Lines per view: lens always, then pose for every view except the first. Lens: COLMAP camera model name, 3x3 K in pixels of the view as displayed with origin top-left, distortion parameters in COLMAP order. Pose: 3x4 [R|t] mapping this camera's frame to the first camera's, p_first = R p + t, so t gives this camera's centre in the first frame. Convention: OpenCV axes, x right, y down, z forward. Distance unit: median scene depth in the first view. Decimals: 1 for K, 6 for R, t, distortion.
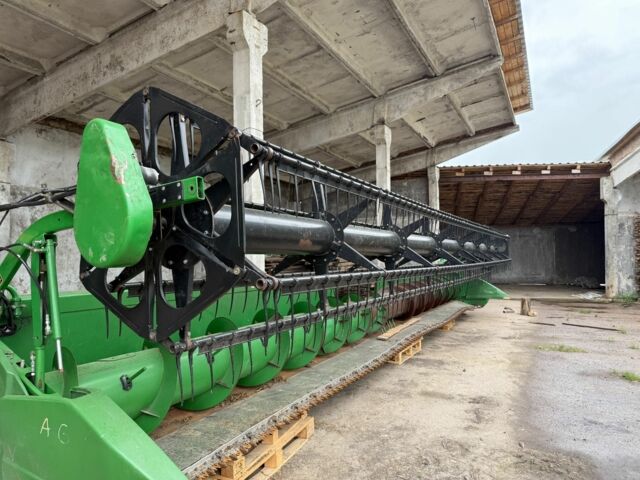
lens RADIAL K [[454.4, 0, 325.3], [0, 454.4, 237.5], [0, 0, 1]] dist [0.018646, -0.026589]
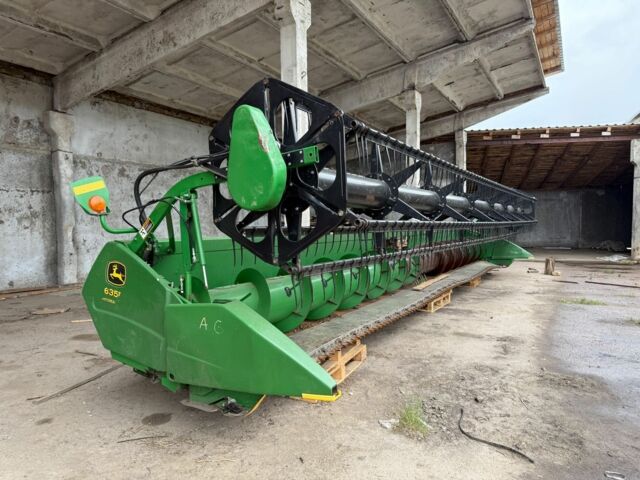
lens RADIAL K [[454.4, 0, 314.5], [0, 454.4, 238.9], [0, 0, 1]] dist [0.018646, -0.026589]
pose [[0.997941, 0.000928, -0.064136, -0.051936], [0.003993, 0.997057, 0.076559, 0.012251], [0.064018, -0.076658, 0.995000, -0.114480]]
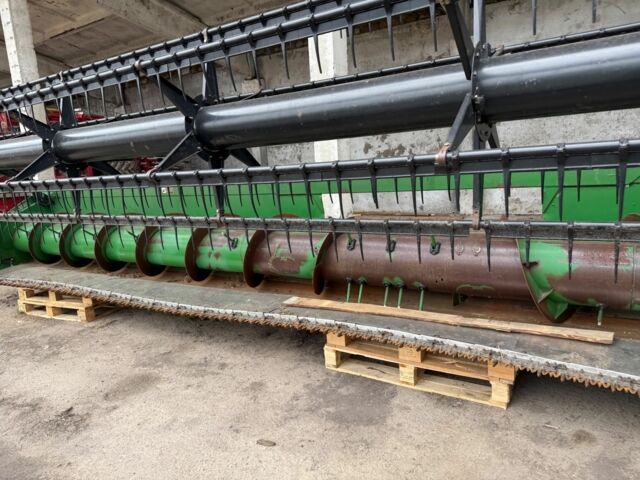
lens RADIAL K [[454.4, 0, 322.0], [0, 454.4, 245.3], [0, 0, 1]] dist [0.018646, -0.026589]
pose [[-0.083064, 0.186676, -0.978904, 0.622186], [0.102397, 0.978698, 0.177948, 0.057345], [0.991269, -0.085456, -0.100410, 1.046430]]
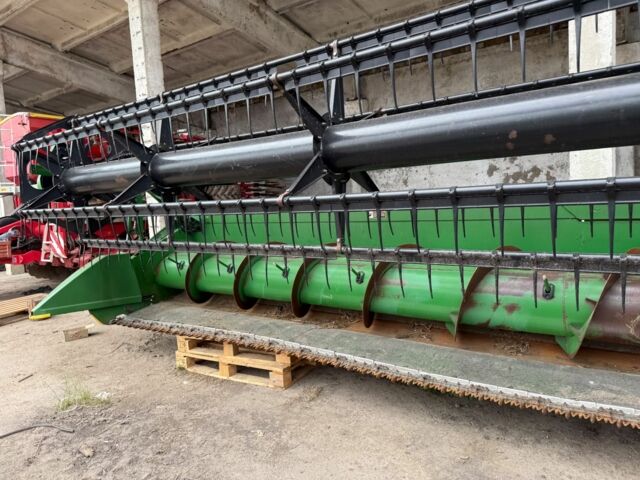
lens RADIAL K [[454.4, 0, 323.1], [0, 454.4, 240.1], [0, 0, 1]] dist [0.018646, -0.026589]
pose [[-0.161500, 0.109712, -0.980755, 0.471019], [0.093641, 0.991021, 0.095441, 0.046130], [0.982420, -0.076425, -0.170324, 0.751146]]
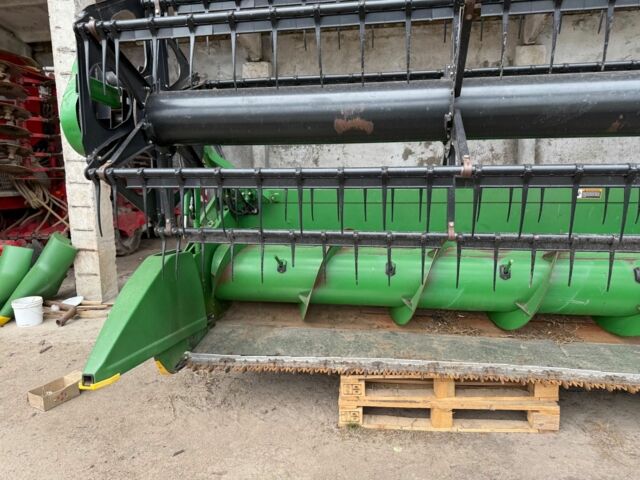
lens RADIAL K [[454.4, 0, 313.9], [0, 454.4, 236.3], [0, 0, 1]] dist [0.018646, -0.026589]
pose [[0.280742, 0.141223, -0.949337, 0.262882], [0.050081, 0.985613, 0.161429, 0.029562], [0.958476, -0.092863, 0.269630, 0.322409]]
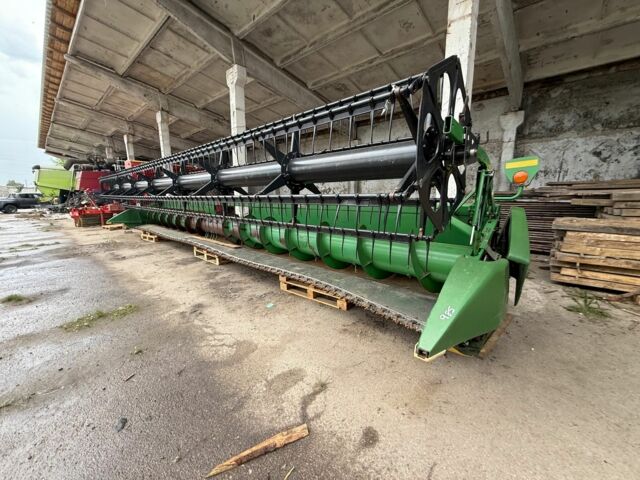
lens RADIAL K [[310.8, 0, 318.2], [0, 310.8, 242.1], [0, 0, 1]] dist [-0.035356, -0.000586]
pose [[-0.344249, 0.149023, -0.926976, 0.766578], [0.048224, 0.988826, 0.141057, 0.066942], [0.937639, 0.003856, -0.347589, 1.304918]]
